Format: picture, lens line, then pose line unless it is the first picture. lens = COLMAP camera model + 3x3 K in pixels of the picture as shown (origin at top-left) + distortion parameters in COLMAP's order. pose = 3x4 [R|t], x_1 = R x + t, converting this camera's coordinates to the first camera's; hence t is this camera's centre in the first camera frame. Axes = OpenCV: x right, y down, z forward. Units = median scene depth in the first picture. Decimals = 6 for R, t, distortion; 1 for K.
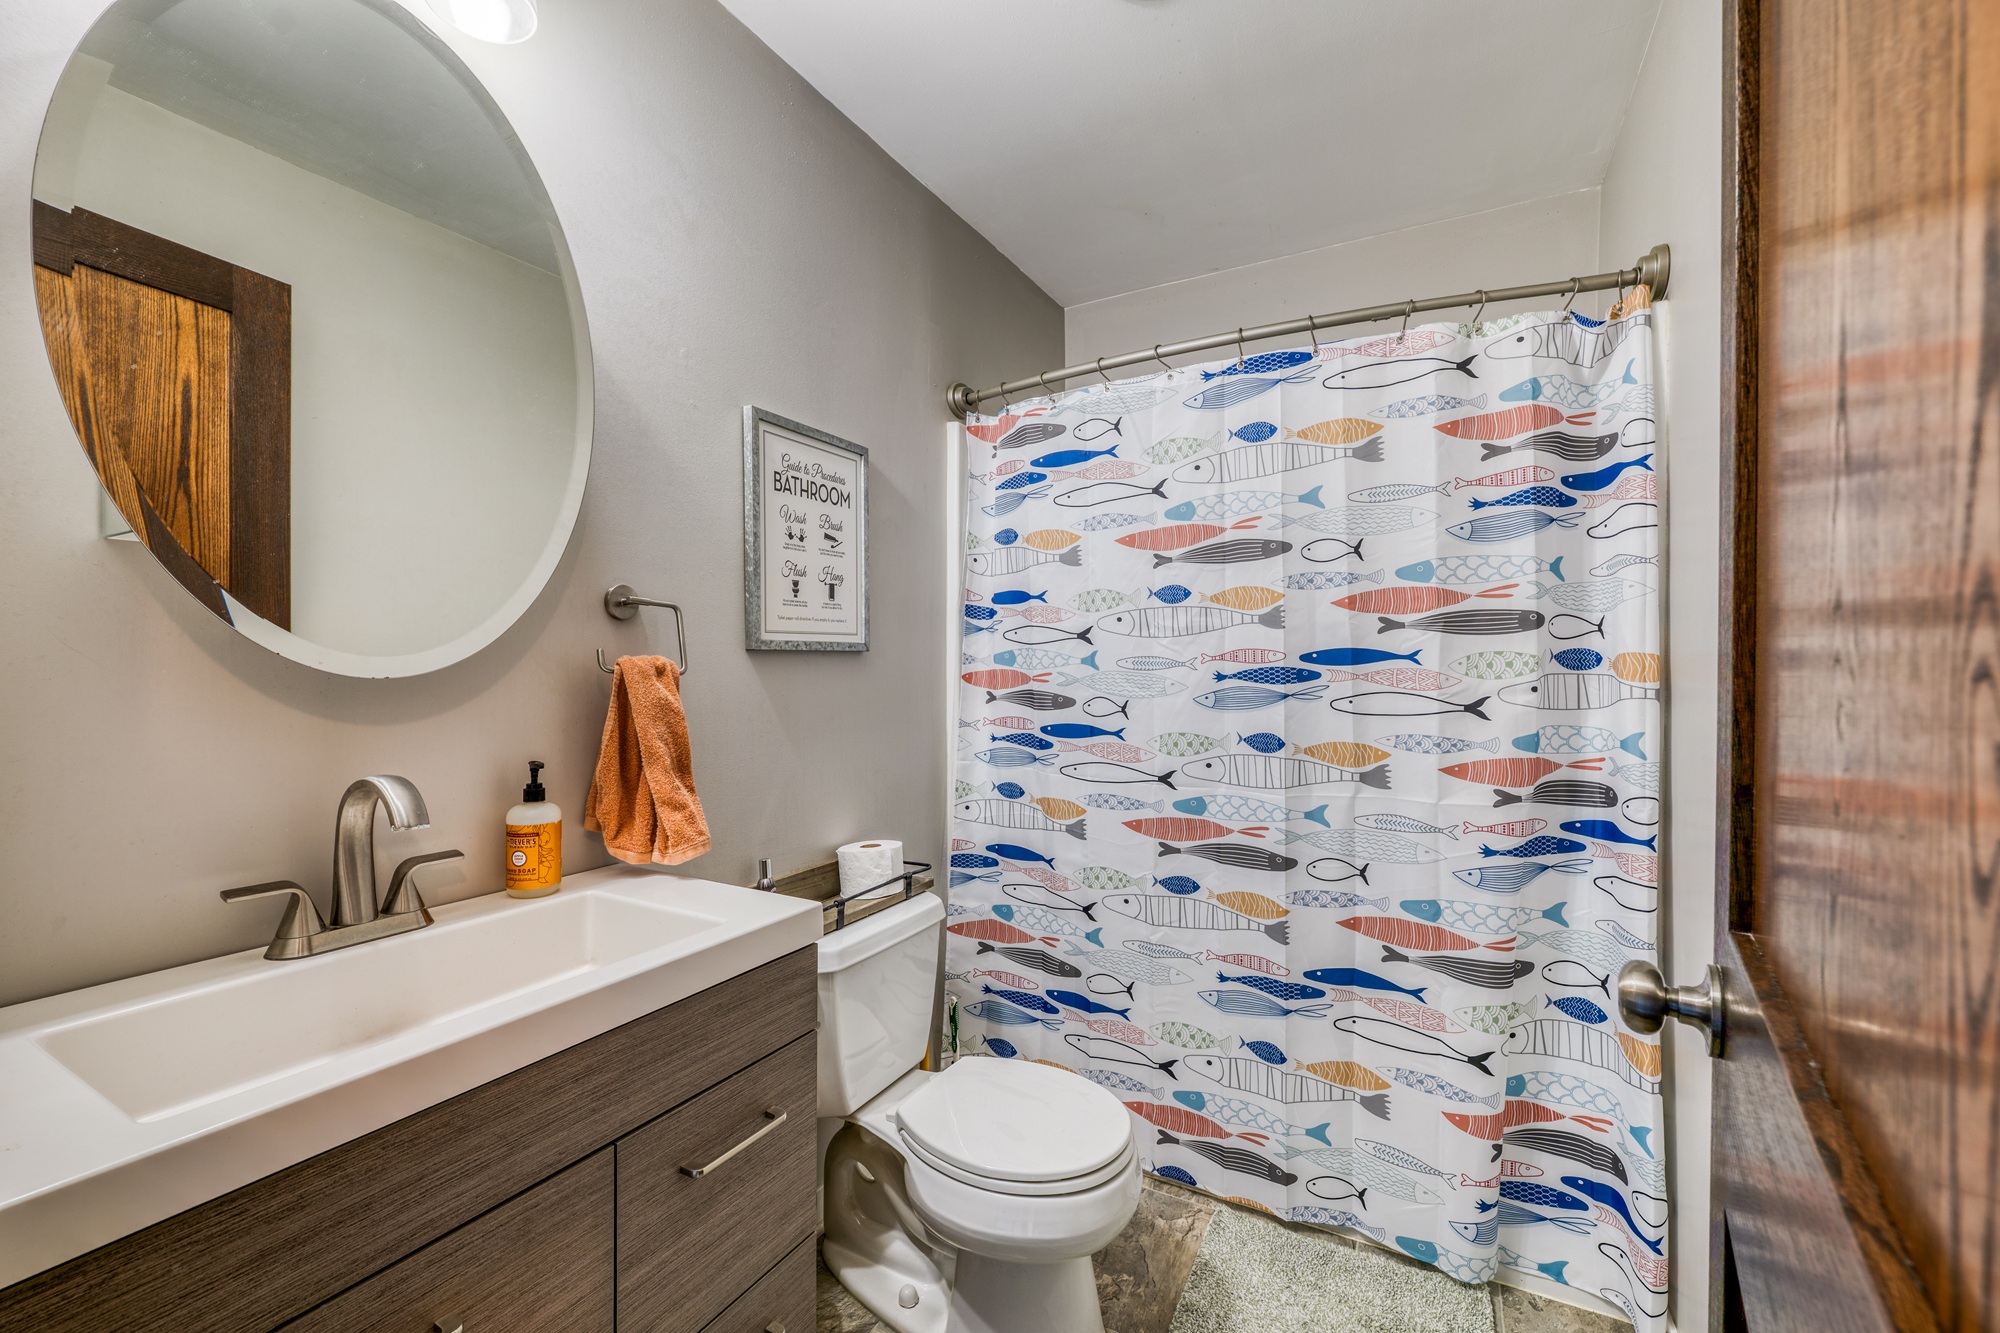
lens RADIAL K [[817.7, 0, 996.5], [0, 817.7, 662.8], [0, 0, 1]] dist [0.001812, -0.001616]
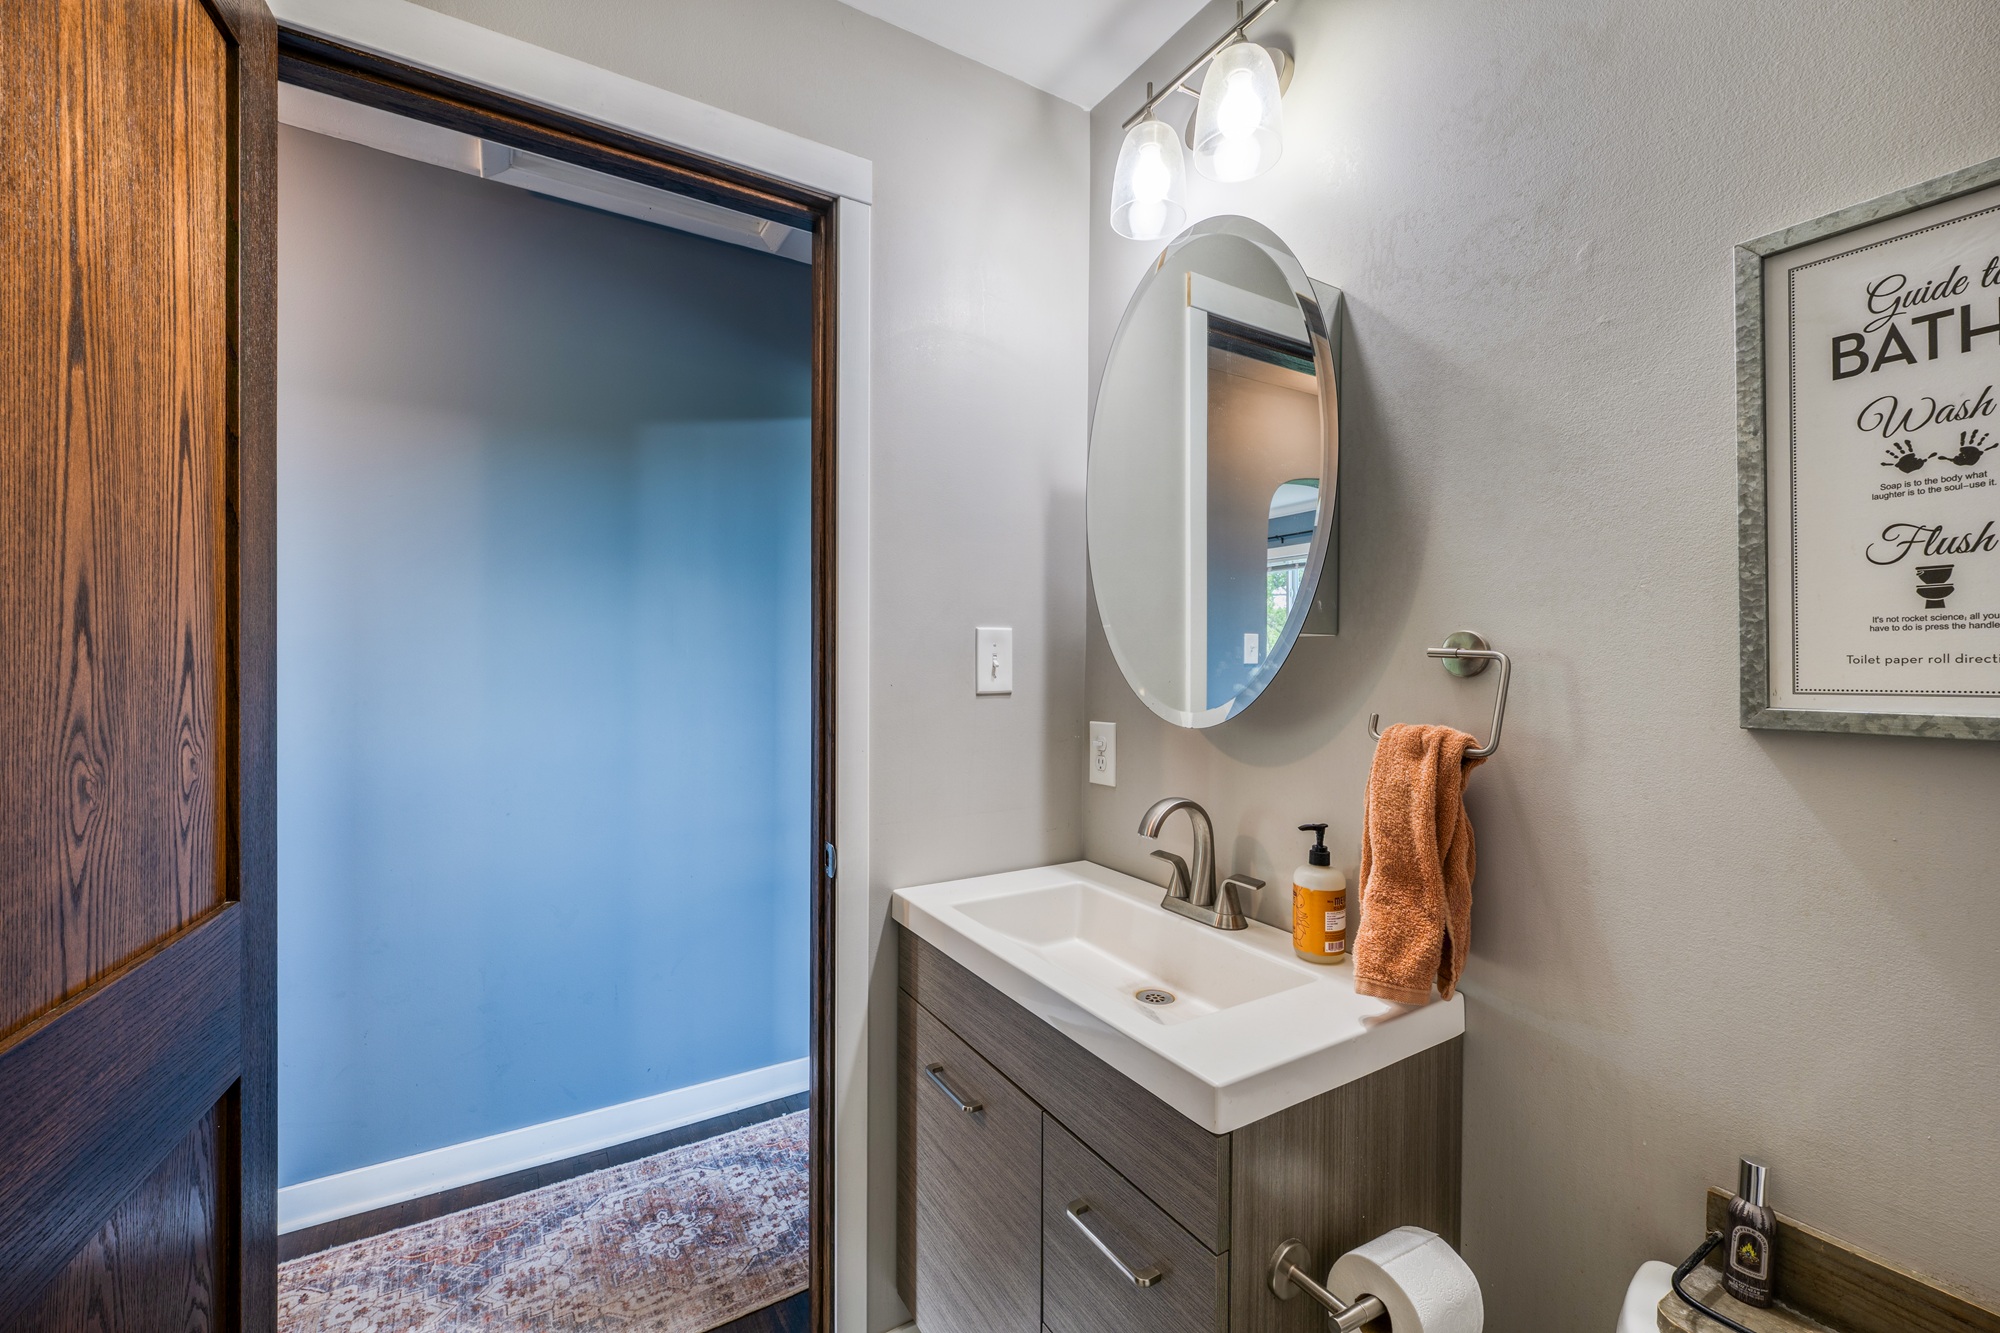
lens RADIAL K [[817.7, 0, 1006.6], [0, 817.7, 669.6], [0, 0, 1]] dist [0.001812, -0.001616]
pose [[-0.503406, -0.002910, -0.864045, 0.348028], [-0.005522, 0.999985, -0.000151, -0.047289], [0.864032, 0.004695, -0.503415, 0.821705]]
